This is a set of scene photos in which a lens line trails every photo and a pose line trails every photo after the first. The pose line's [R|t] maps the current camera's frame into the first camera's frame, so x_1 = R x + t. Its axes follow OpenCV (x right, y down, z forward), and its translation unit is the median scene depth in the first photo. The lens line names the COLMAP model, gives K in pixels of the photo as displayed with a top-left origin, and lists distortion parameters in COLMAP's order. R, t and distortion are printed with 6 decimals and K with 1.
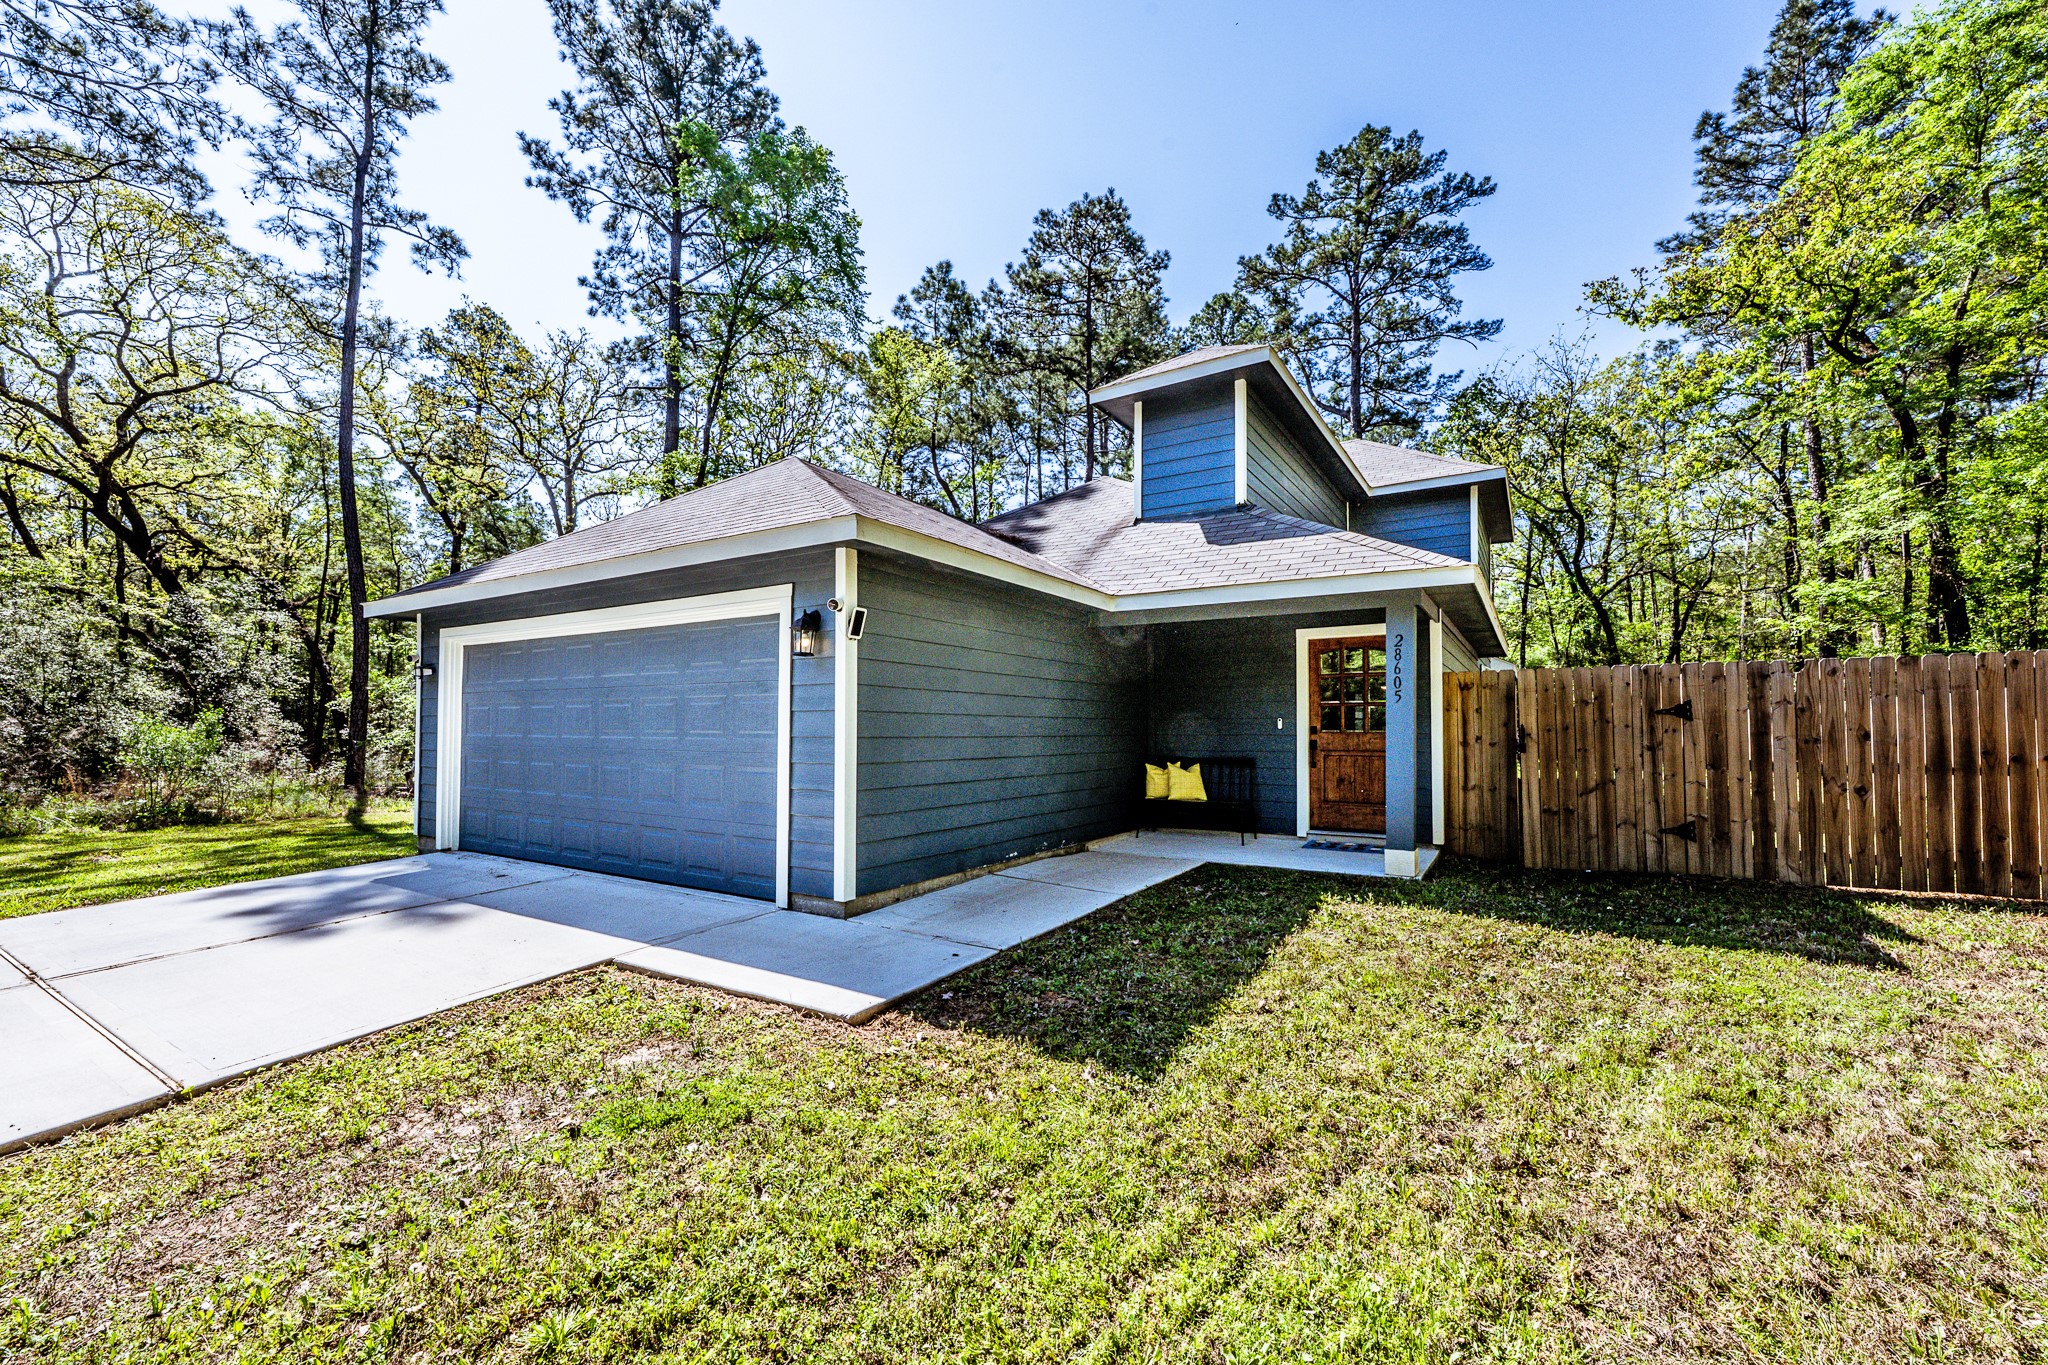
lens RADIAL K [[826.1, 0, 1012.5], [0, 826.1, 707.5], [0, 0, 1]] dist [-0.000808, 0.000157]
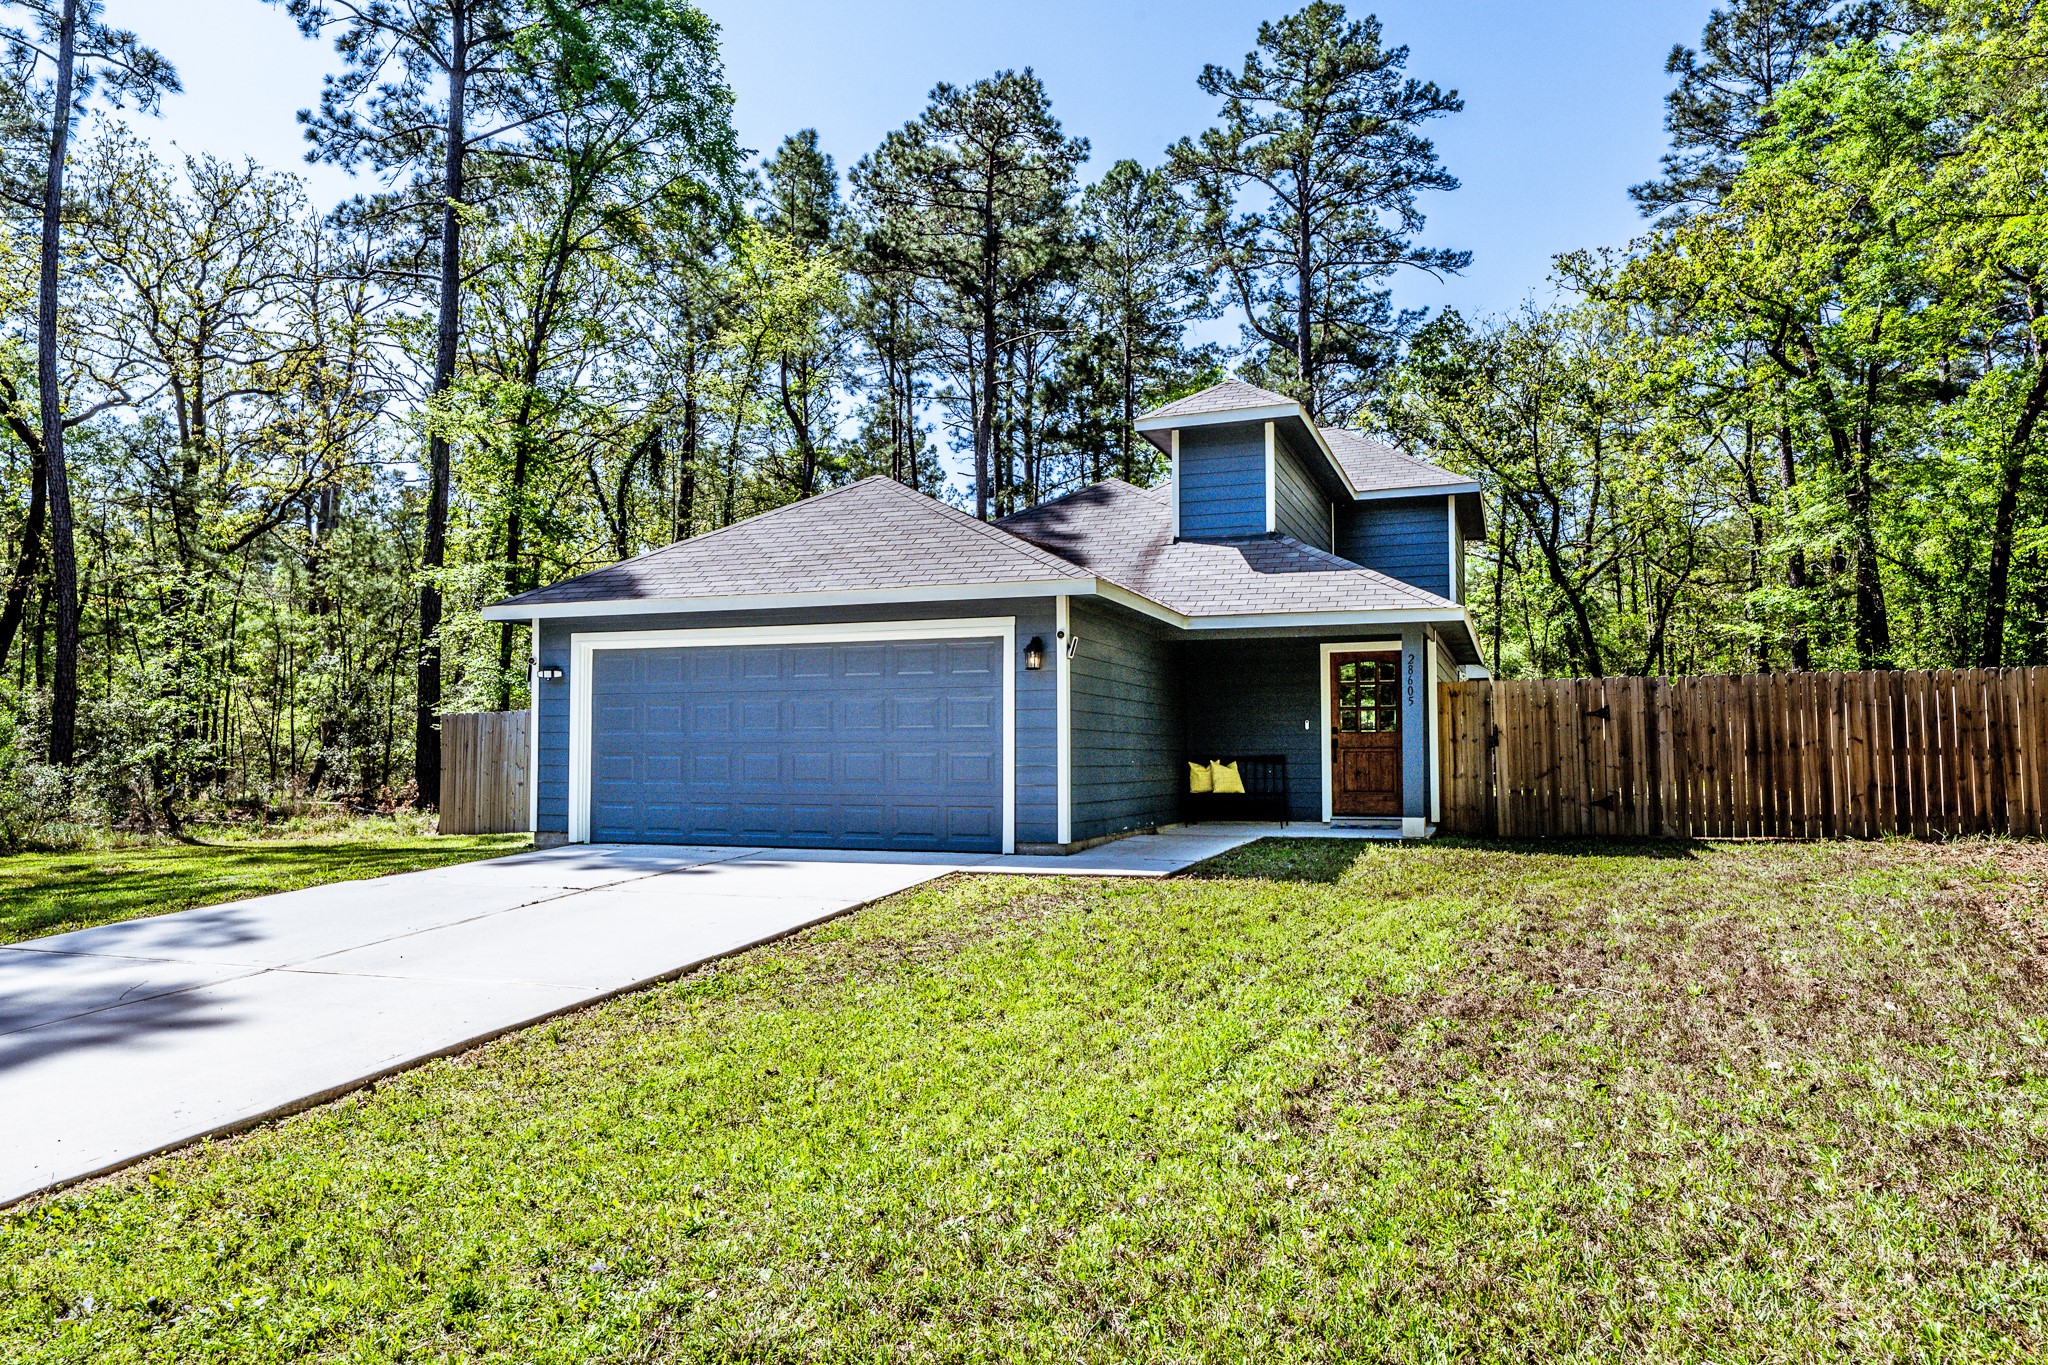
lens RADIAL K [[1372.5, 0, 1024.0], [0, 1372.5, 682.5], [0, 0, 1]] dist [-0.004887, 0.001407]
pose [[0.975701, 0.007771, 0.218967, -0.167052], [-0.001439, 0.999577, -0.029059, 0.005780], [-0.219100, 0.028038, 0.975299, -0.271841]]
